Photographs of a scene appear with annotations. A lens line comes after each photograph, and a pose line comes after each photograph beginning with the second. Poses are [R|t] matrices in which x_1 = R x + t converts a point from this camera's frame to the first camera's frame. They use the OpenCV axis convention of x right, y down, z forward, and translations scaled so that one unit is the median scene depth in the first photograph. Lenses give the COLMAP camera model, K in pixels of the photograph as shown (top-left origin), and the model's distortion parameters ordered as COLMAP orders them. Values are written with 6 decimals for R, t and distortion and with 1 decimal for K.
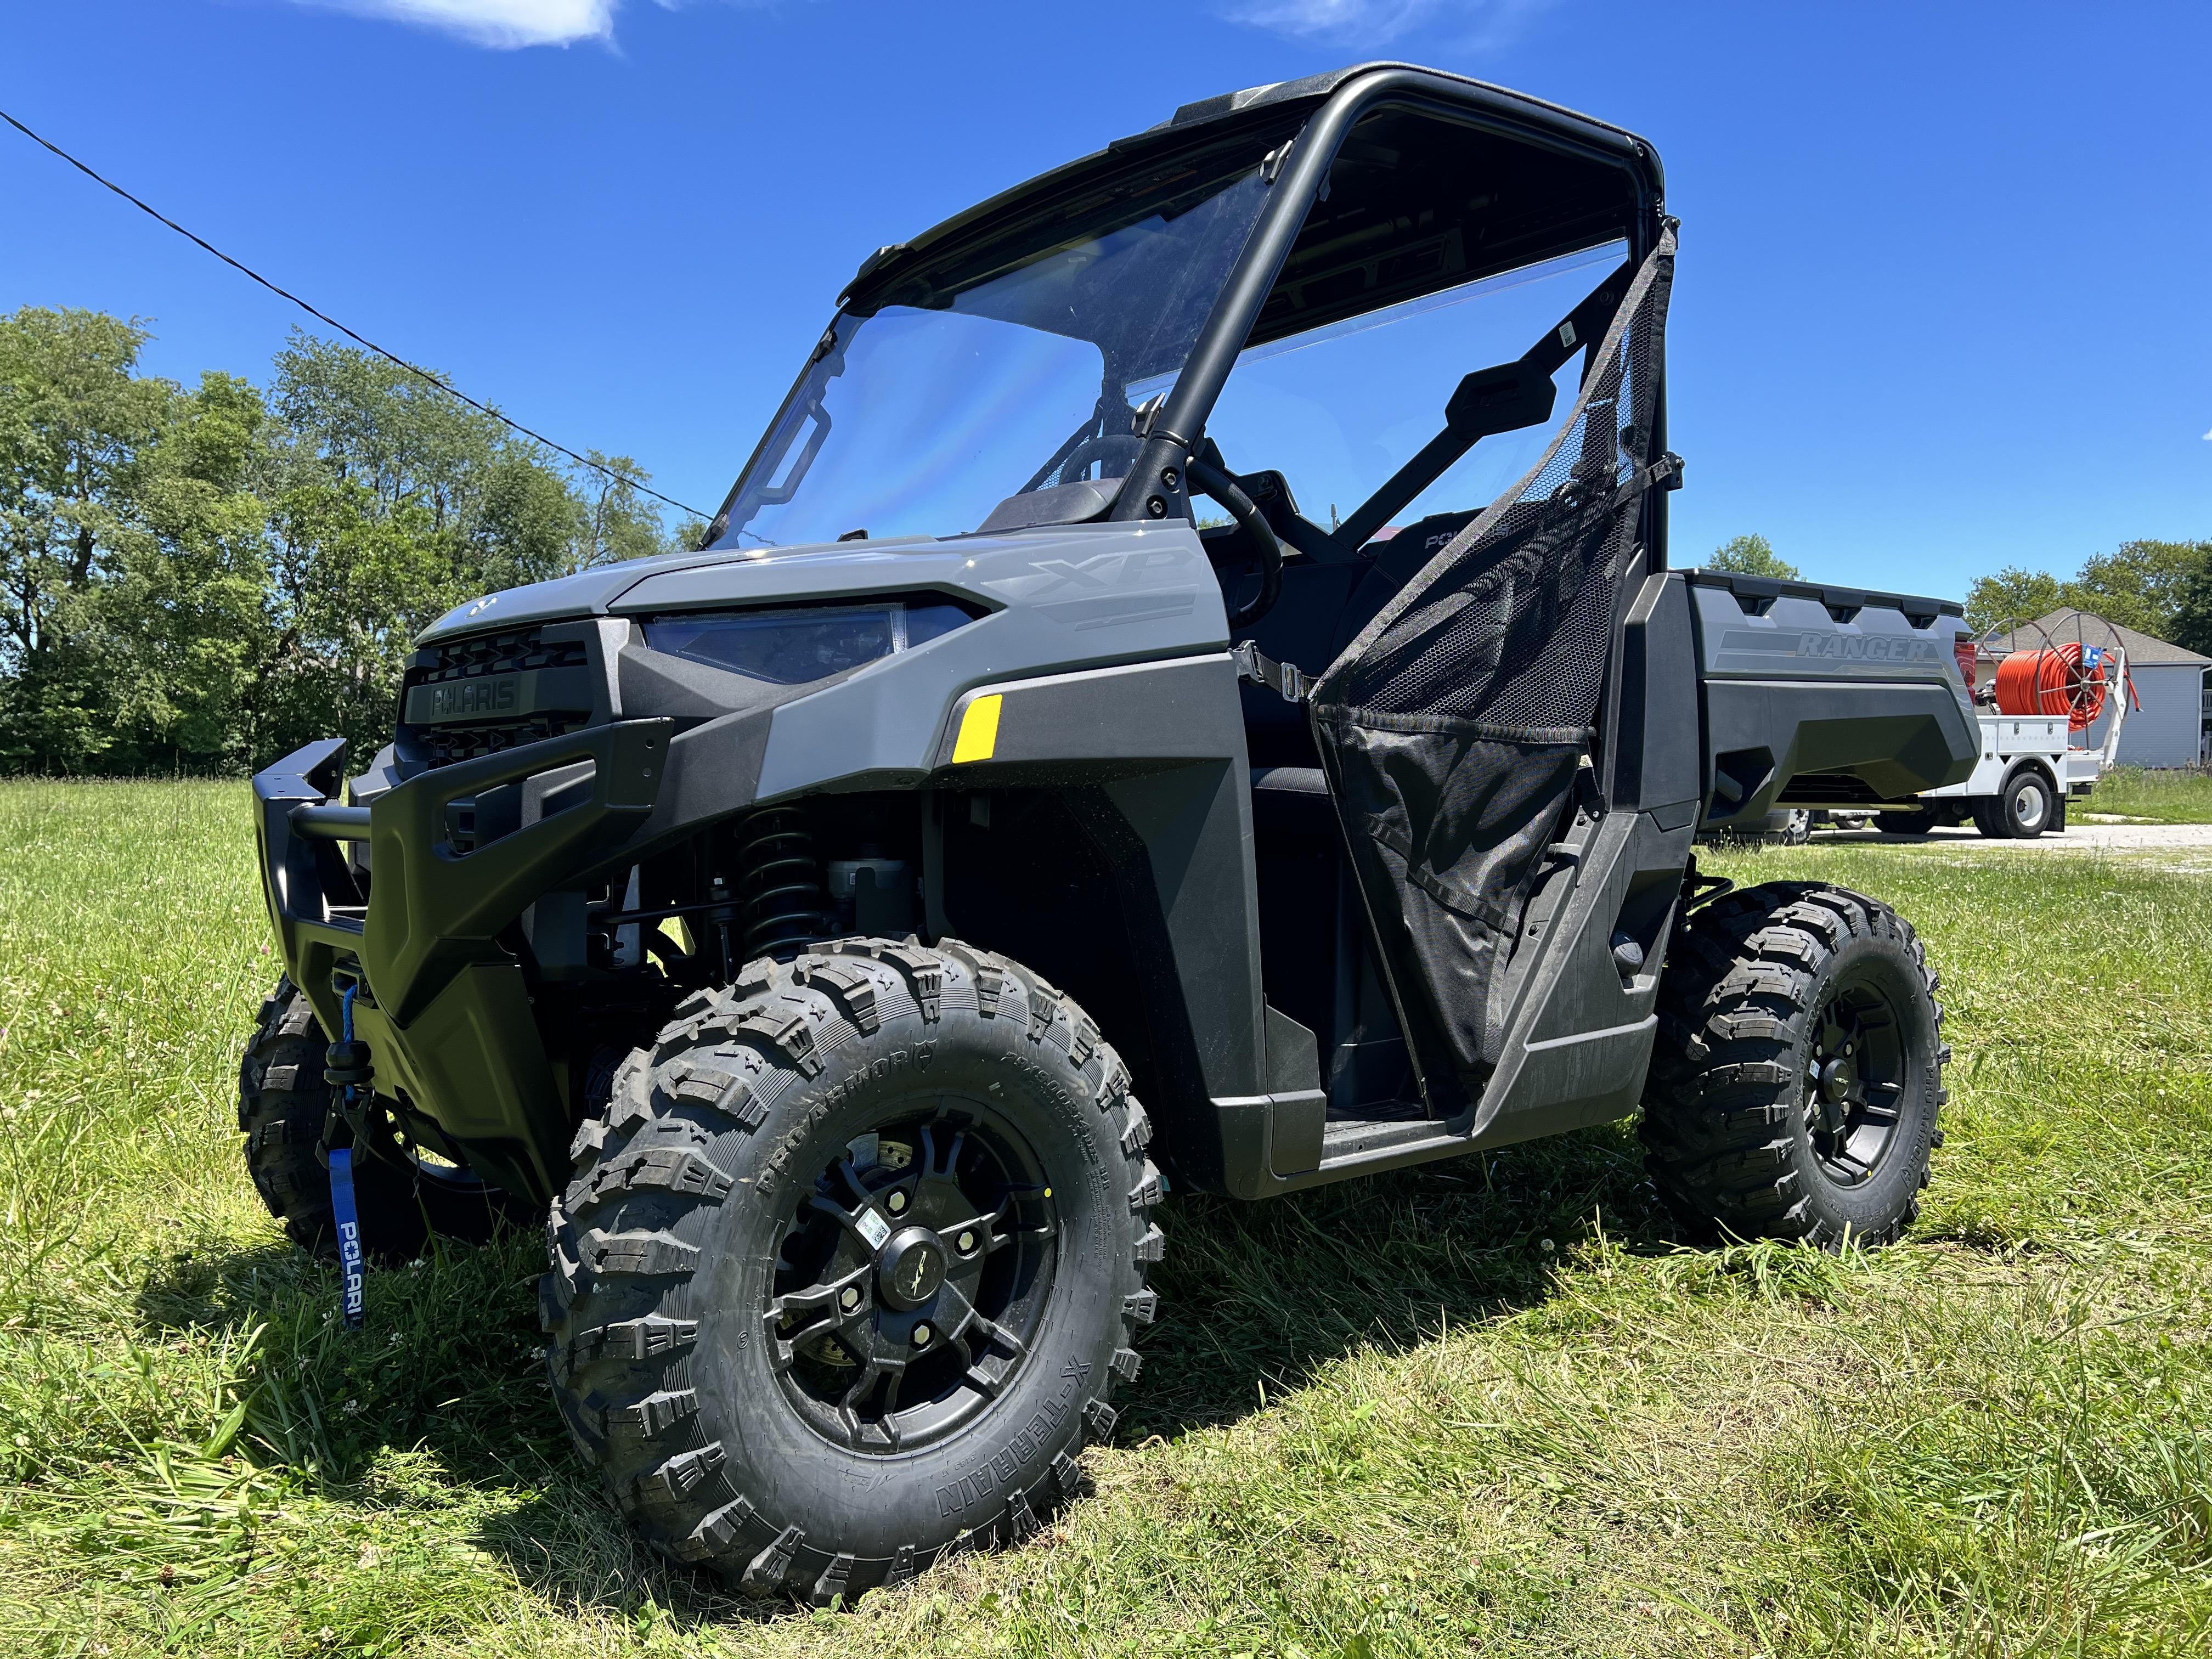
lens RADIAL K [[1641.2, 0, 1124.5], [0, 1641.2, 834.4], [0, 0, 1]] dist [0.076122, -0.084168]
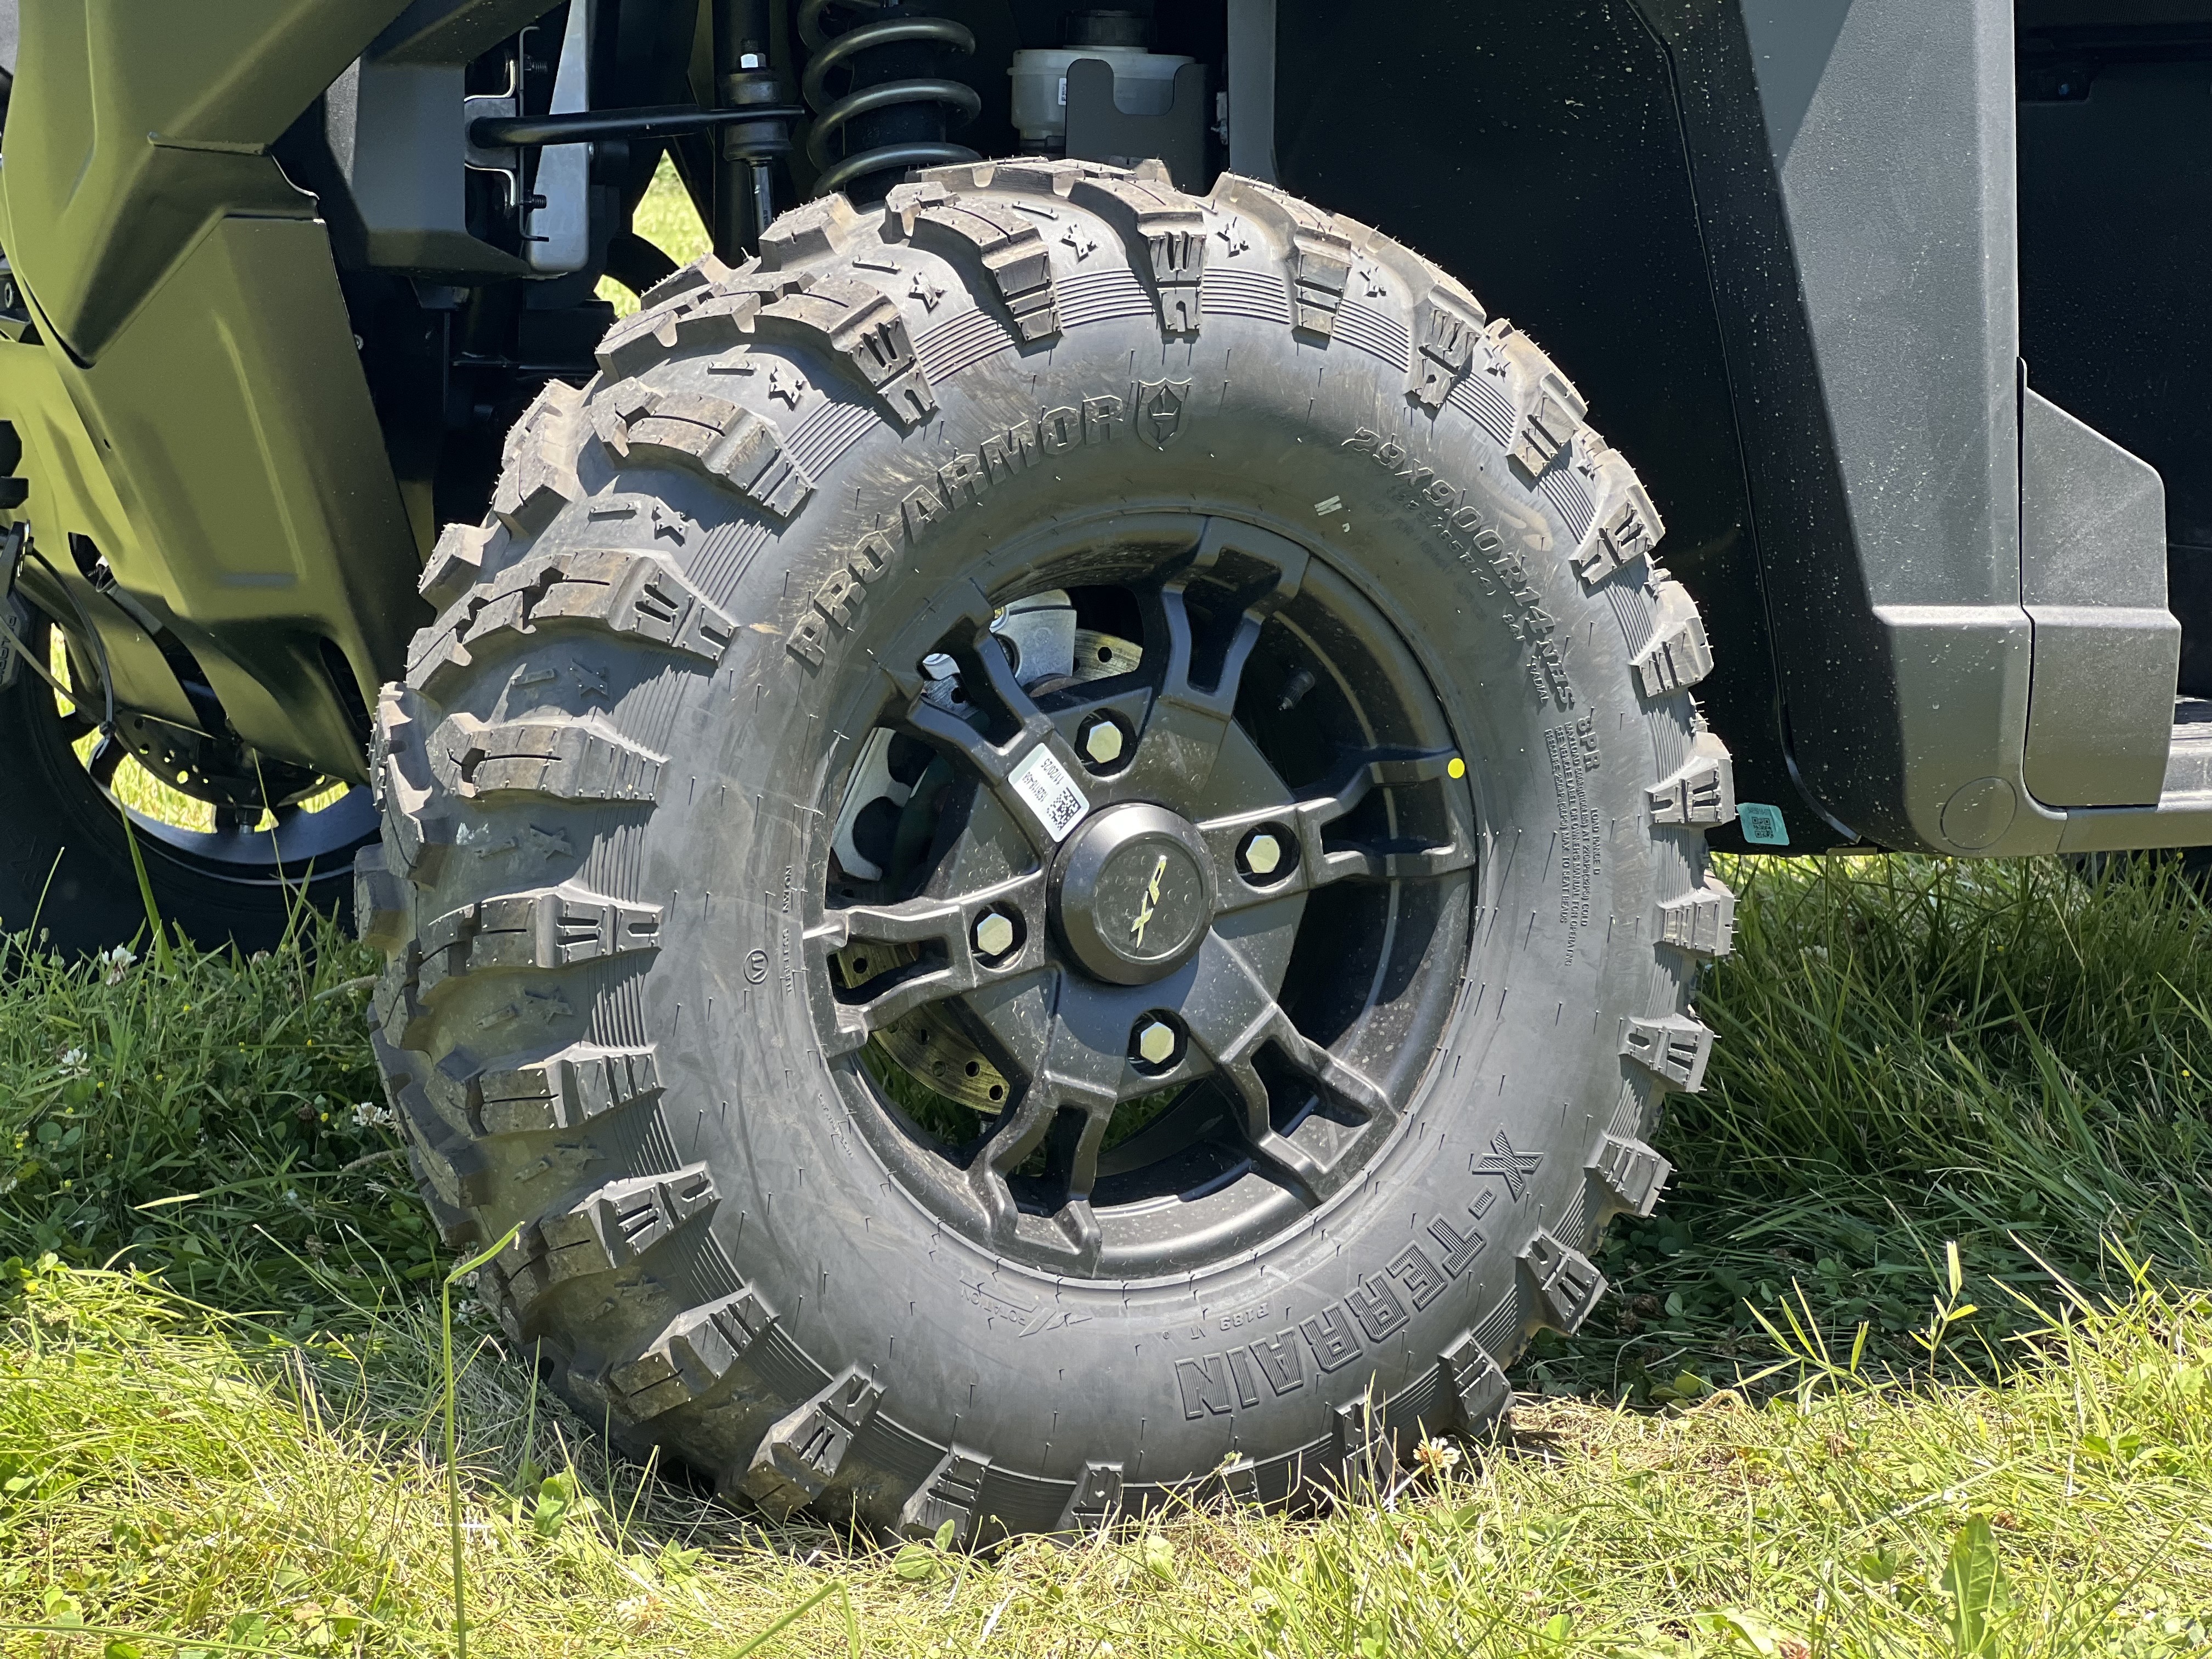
lens RADIAL K [[5084.8, 0, 1167.1], [0, 5084.8, 736.3], [0, 0, 1]] dist [0.174171, 0.565166]
pose [[0.978813, 0.033670, -0.201969, 0.164368], [-0.020345, 0.997499, 0.067692, 0.128355], [0.203743, -0.062149, 0.977050, -0.369055]]
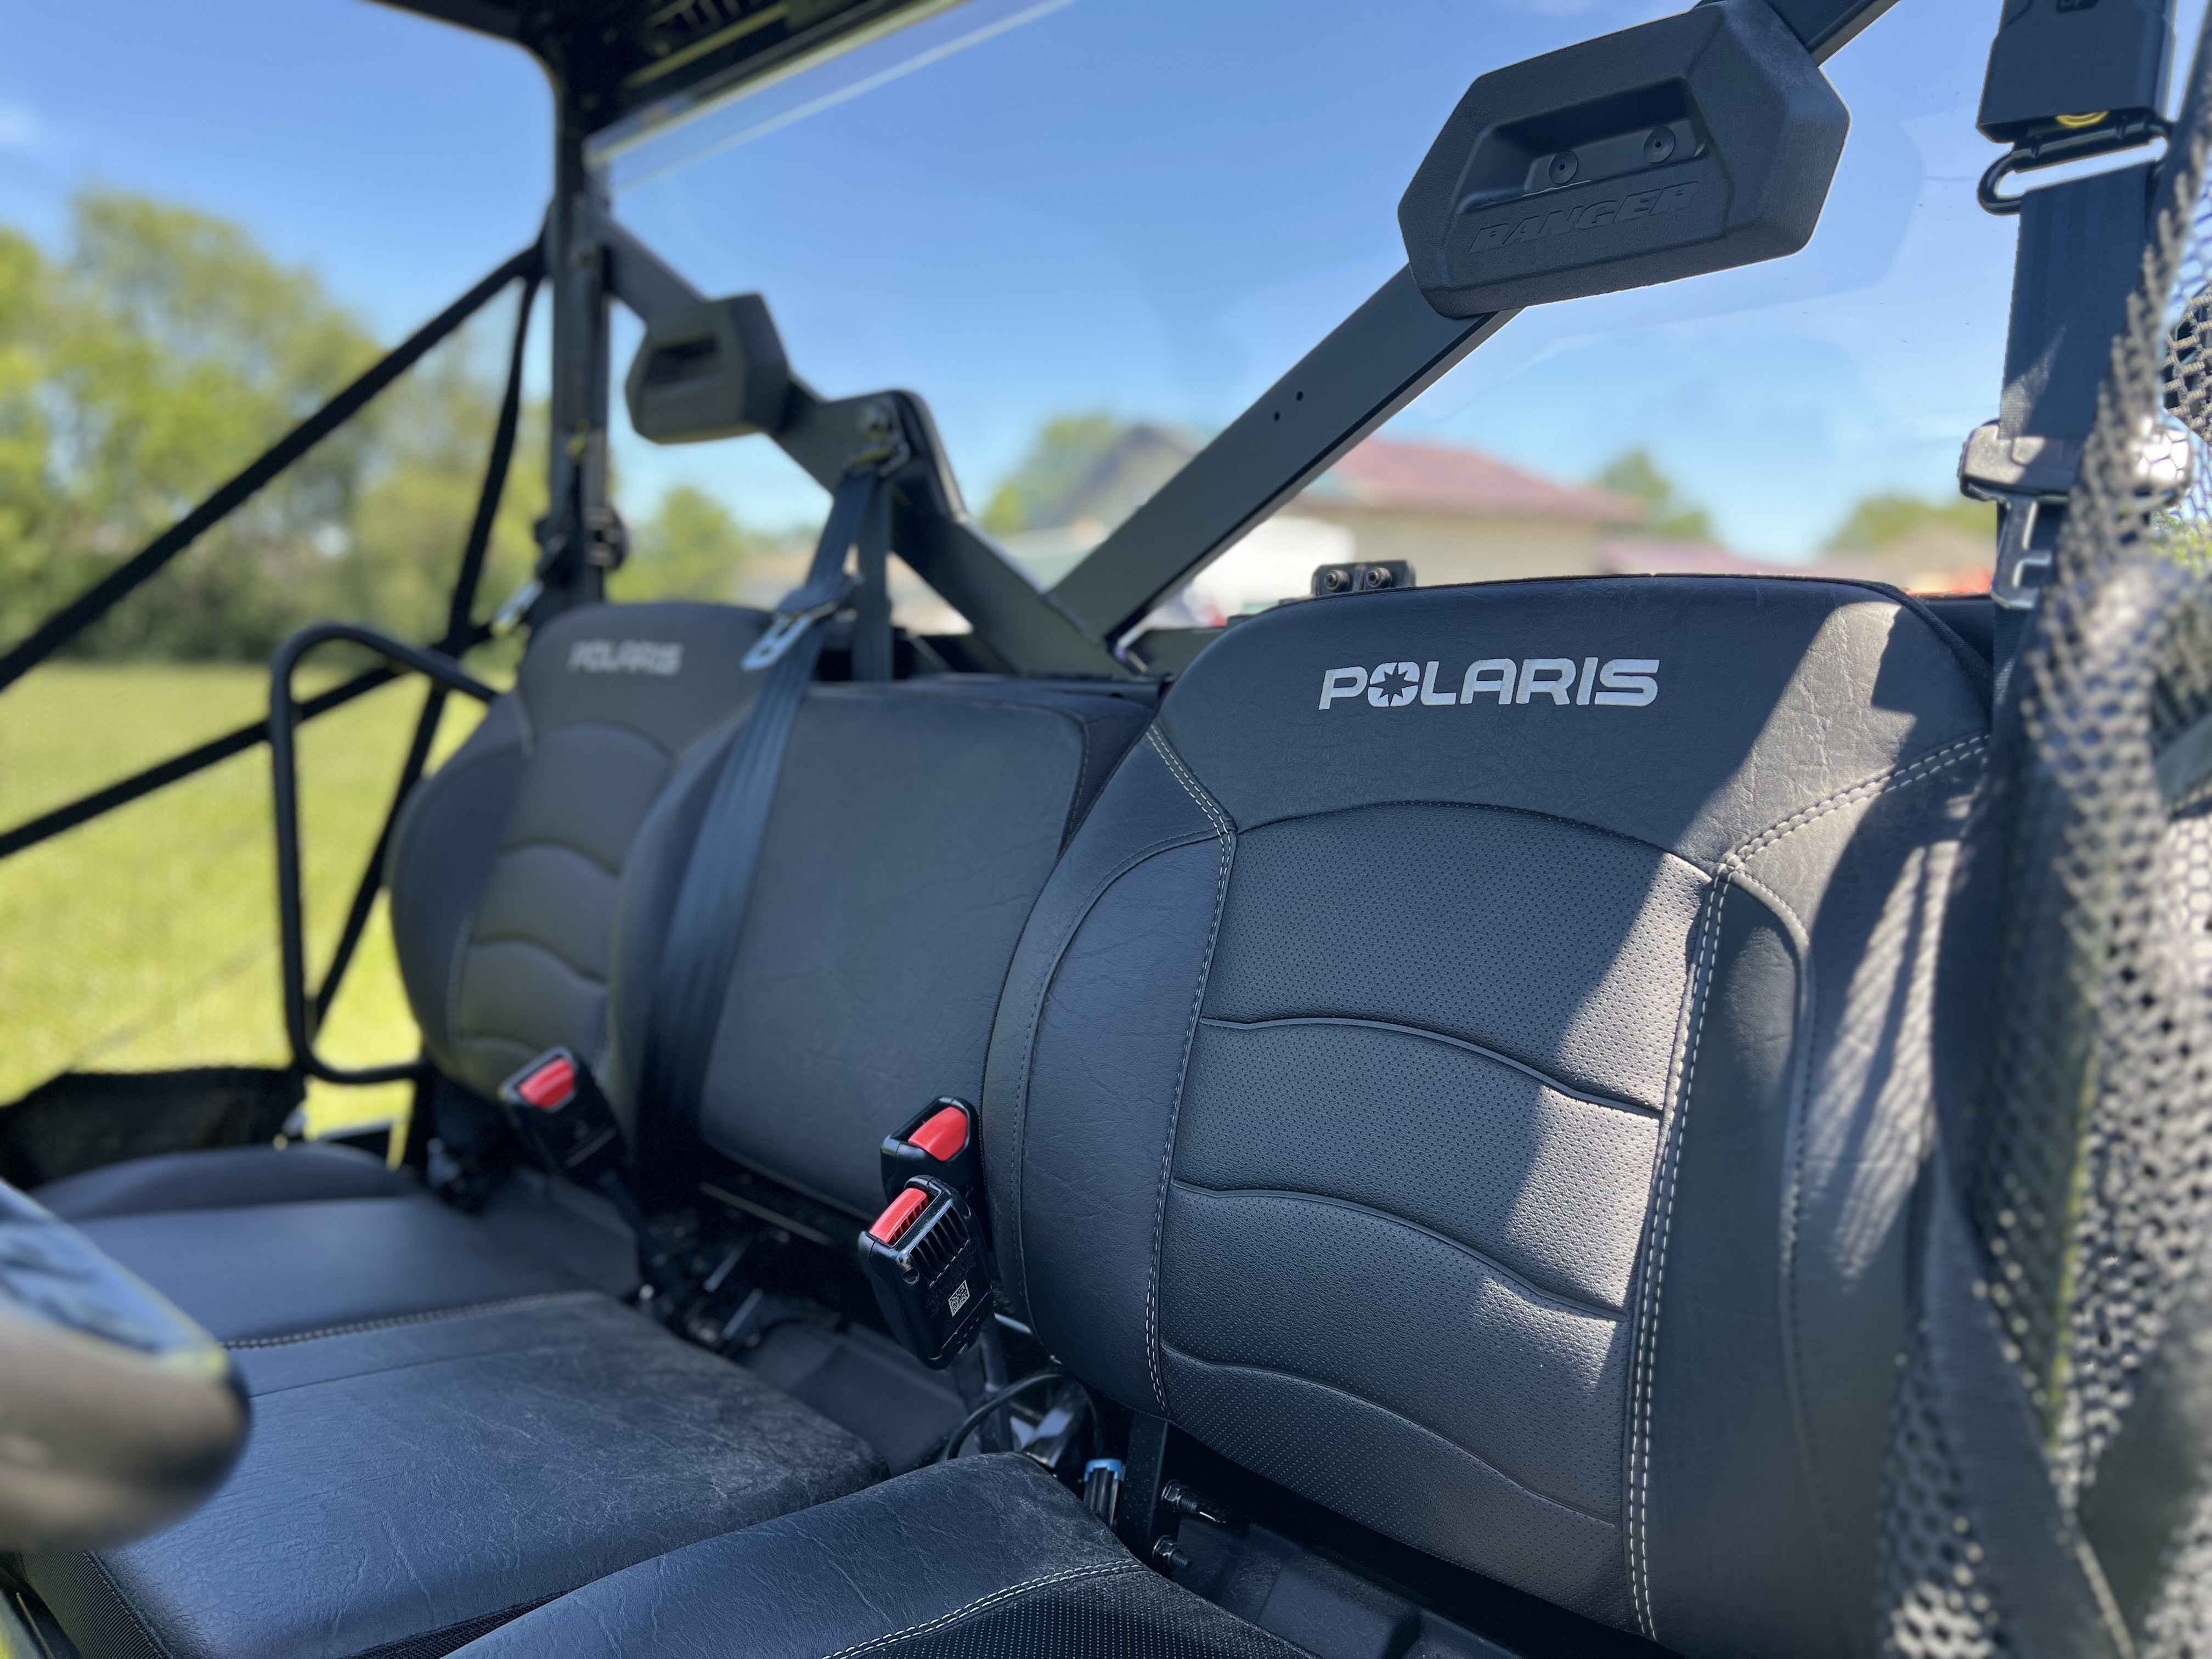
lens RADIAL K [[1641.2, 0, 1124.5], [0, 1641.2, 834.4], [0, 0, 1]] dist [0.076122, -0.084168]
pose [[0.995579, -0.009420, 0.093460, 0.202289], [0.002673, 0.997397, 0.072051, -0.286768], [-0.093895, -0.071483, 0.993013, 1.207301]]
